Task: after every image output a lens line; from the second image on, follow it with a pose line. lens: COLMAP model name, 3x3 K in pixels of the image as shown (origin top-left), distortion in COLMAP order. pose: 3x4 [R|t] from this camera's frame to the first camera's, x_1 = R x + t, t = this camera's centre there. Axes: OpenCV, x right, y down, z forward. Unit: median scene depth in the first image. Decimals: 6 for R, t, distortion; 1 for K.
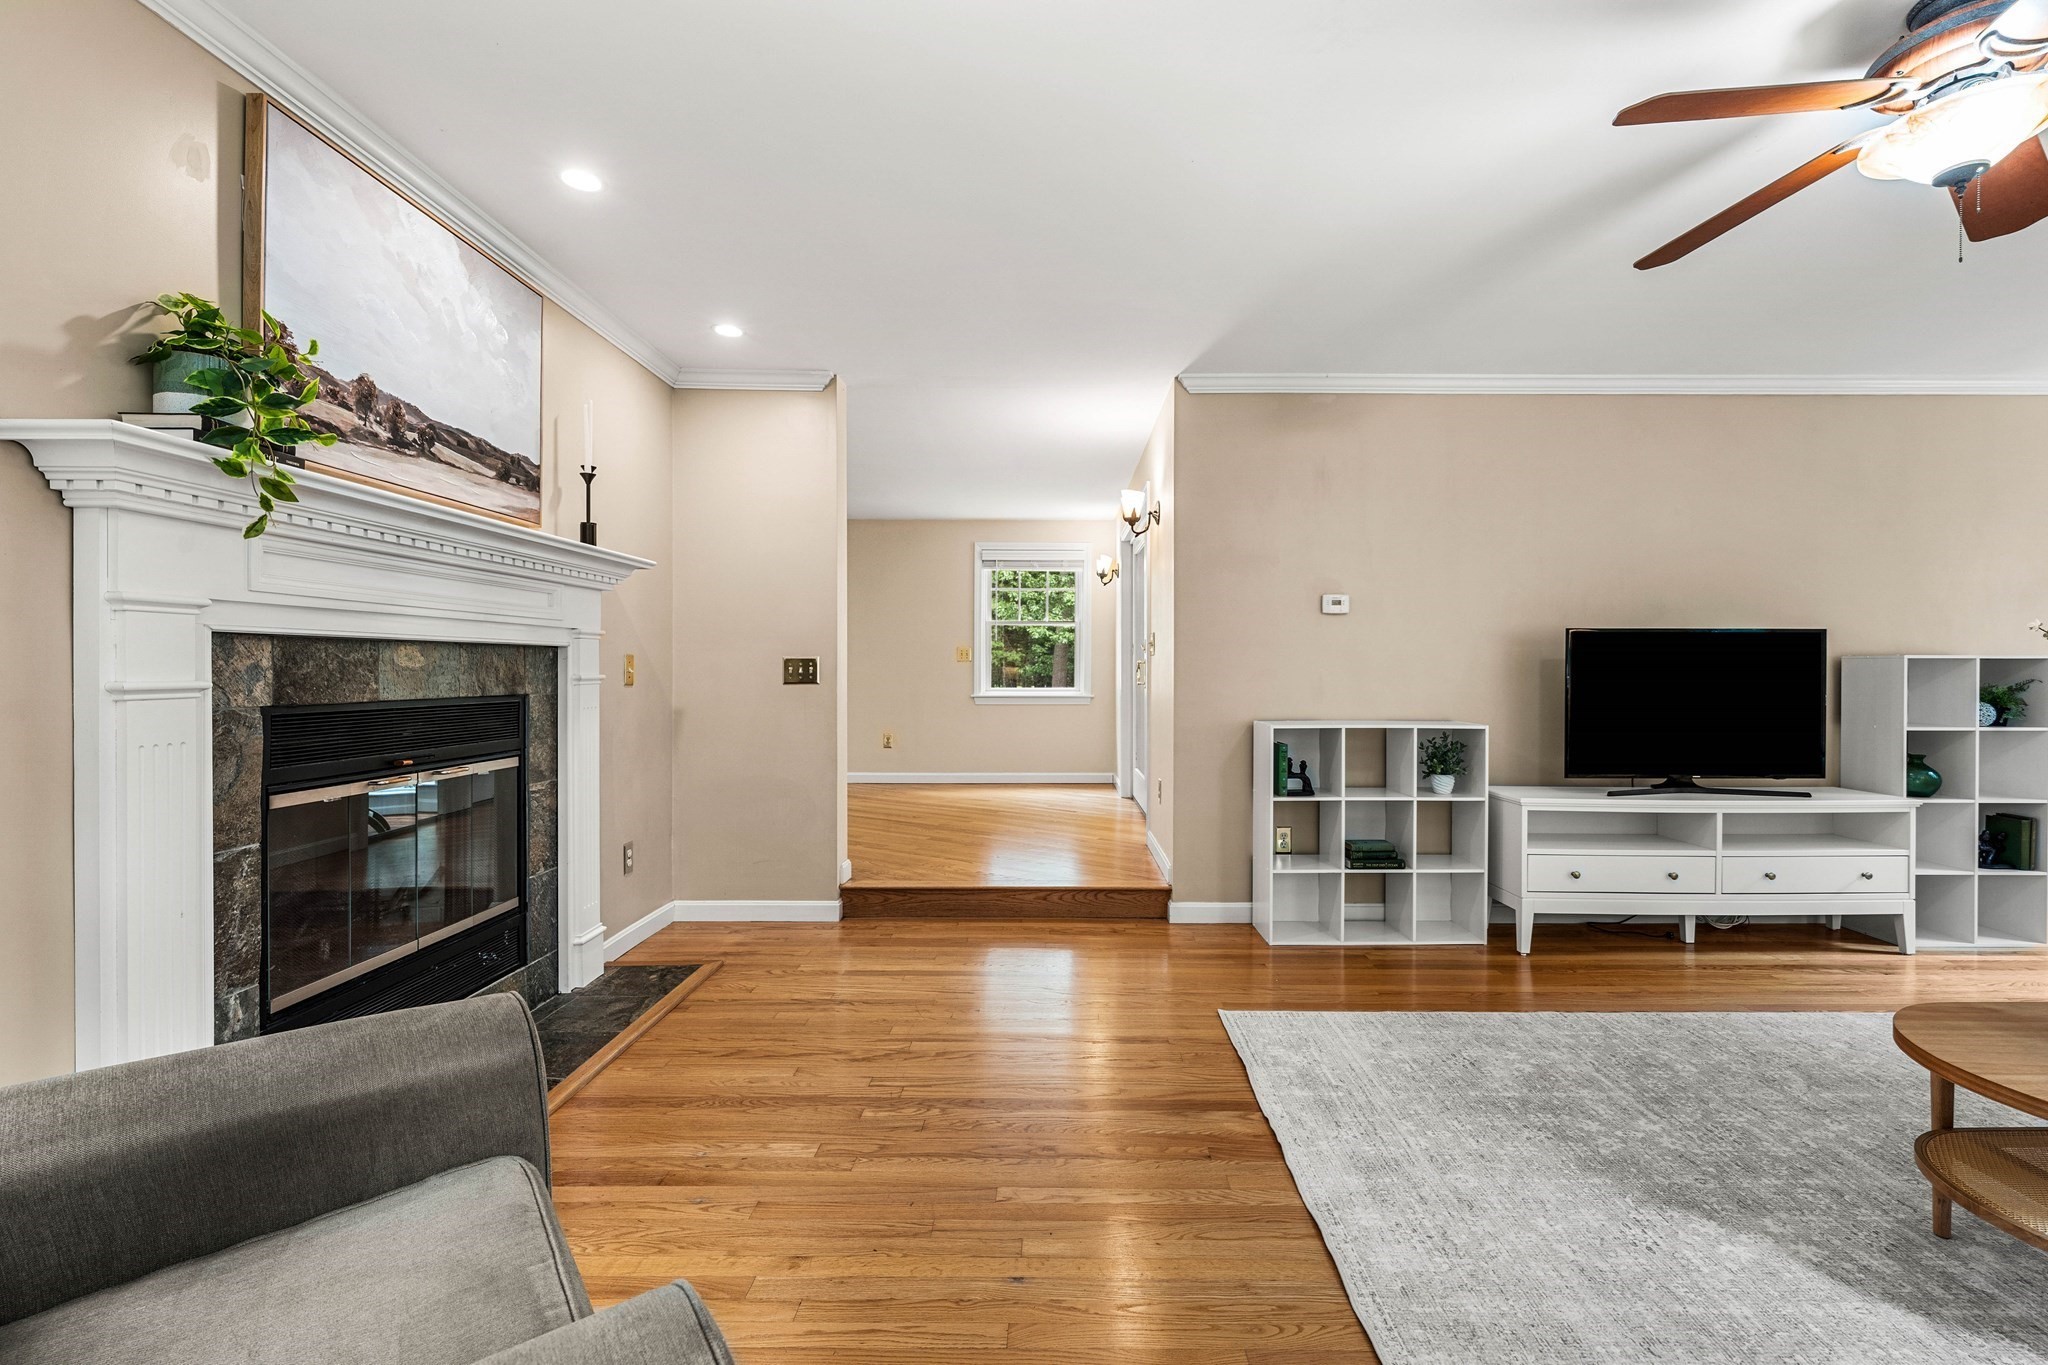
lens RADIAL K [[859.8, 0, 1023.6], [0, 859.8, 678.4], [0, 0, 1]] dist [-0.000234, -0.000065]
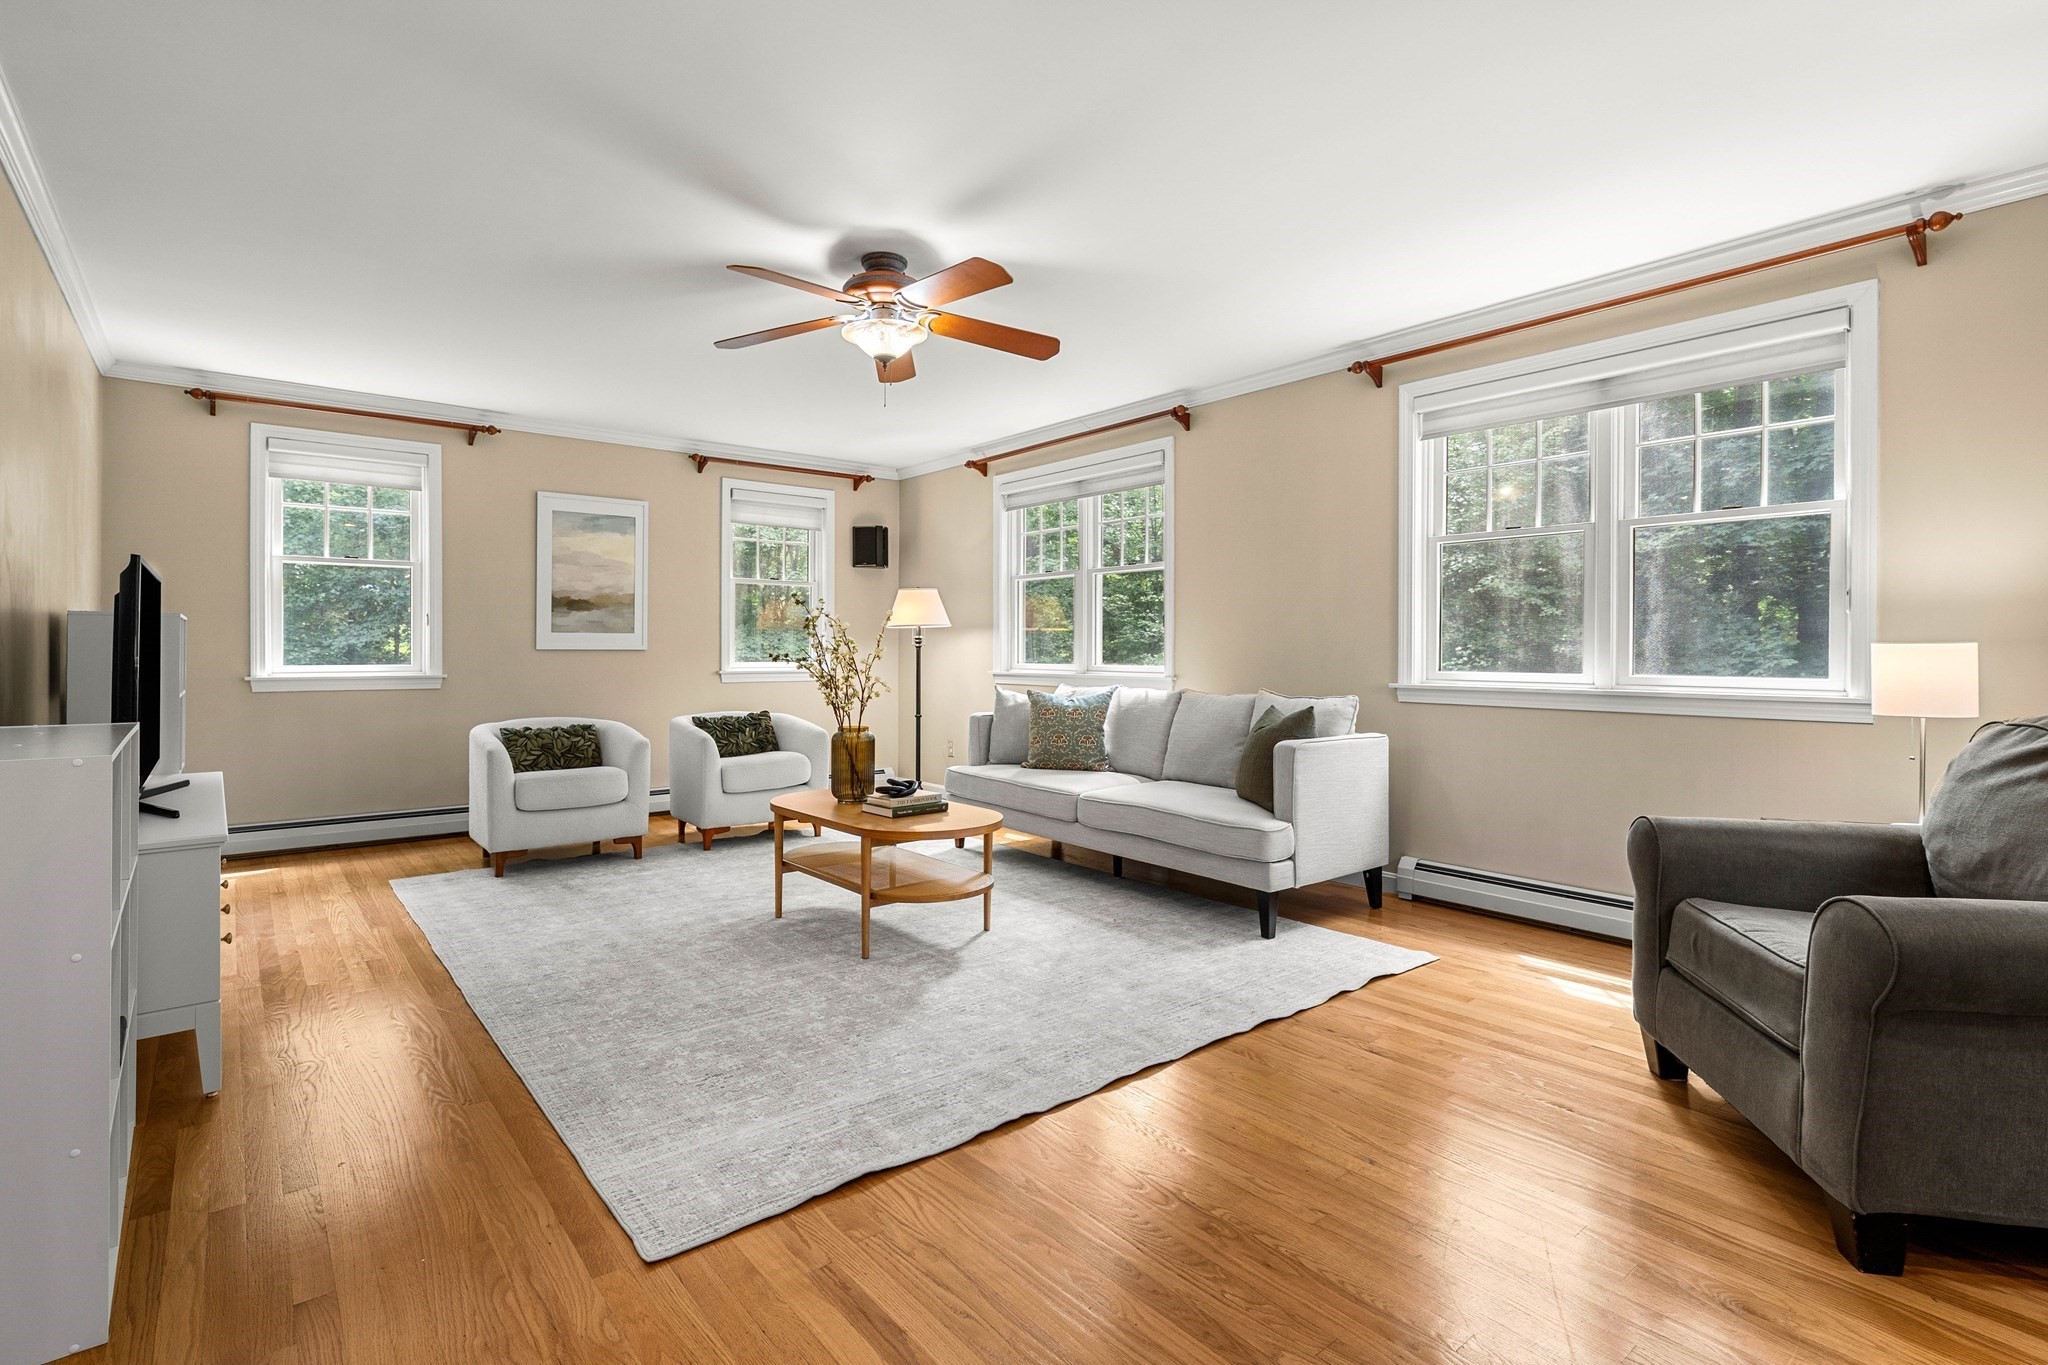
lens RADIAL K [[968.5, 0, 1023.7], [0, 968.5, 660.0], [0, 0, 1]] dist [0.000626, 0.000024]
pose [[-0.651006, -0.011494, 0.758986, -0.588799], [0.005580, 0.999786, 0.019926, 0.003242], [-0.759052, 0.017207, -0.650802, 1.889909]]
